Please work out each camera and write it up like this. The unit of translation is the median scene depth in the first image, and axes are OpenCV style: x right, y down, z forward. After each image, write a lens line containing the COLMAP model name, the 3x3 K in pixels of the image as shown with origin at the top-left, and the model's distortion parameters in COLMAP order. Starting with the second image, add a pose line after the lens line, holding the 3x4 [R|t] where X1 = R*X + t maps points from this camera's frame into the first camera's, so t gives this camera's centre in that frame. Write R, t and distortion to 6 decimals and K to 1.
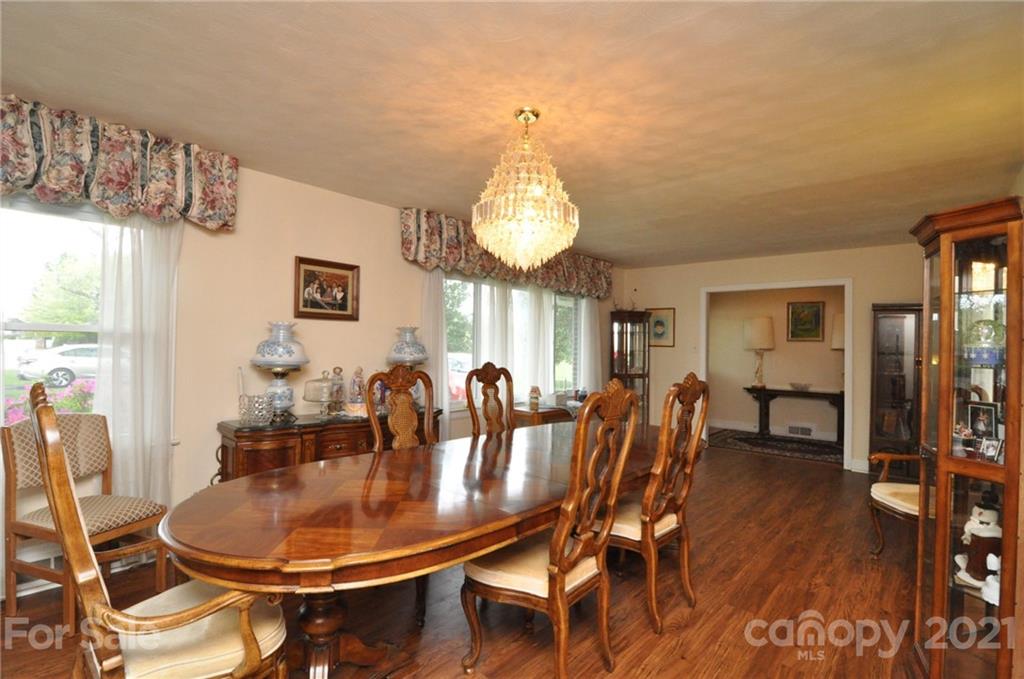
lens RADIAL K [[488.8, 0, 512.2], [0, 488.8, 343.8], [0, 0, 1]] dist [-0.011487, -0.007411]
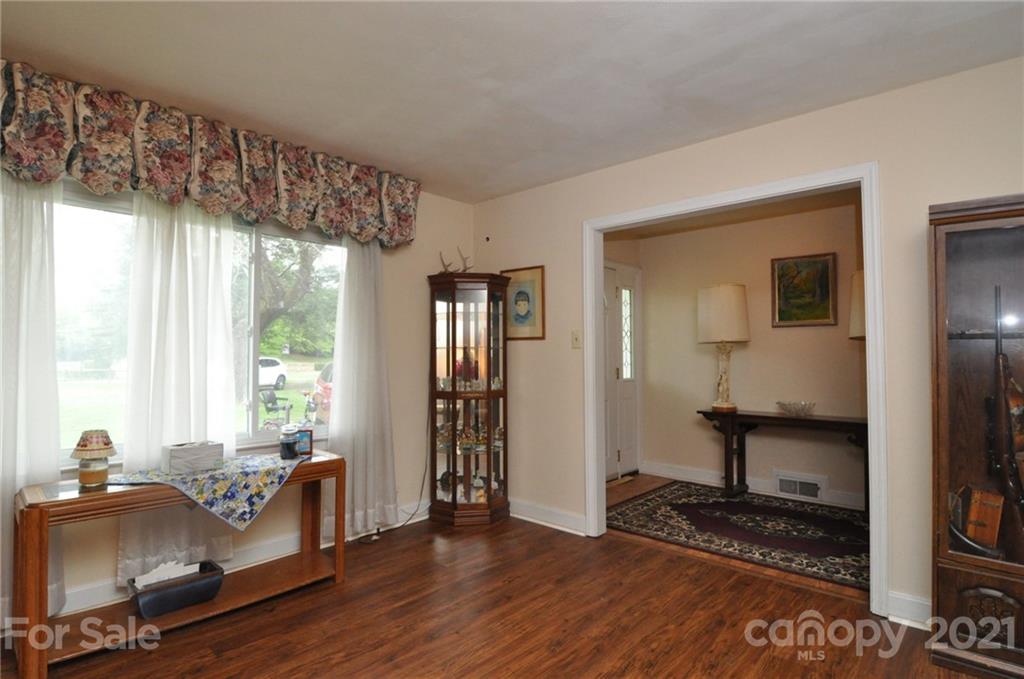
lens RADIAL K [[515.3, 0, 520.9], [0, 515.3, 347.2], [0, 0, 1]] dist [-0.011919, -0.004185]
pose [[0.999499, -0.017354, -0.026468, 0.298046], [0.017073, 0.999796, -0.010785, 0.019426], [0.026649, 0.010328, 0.999591, 0.410612]]
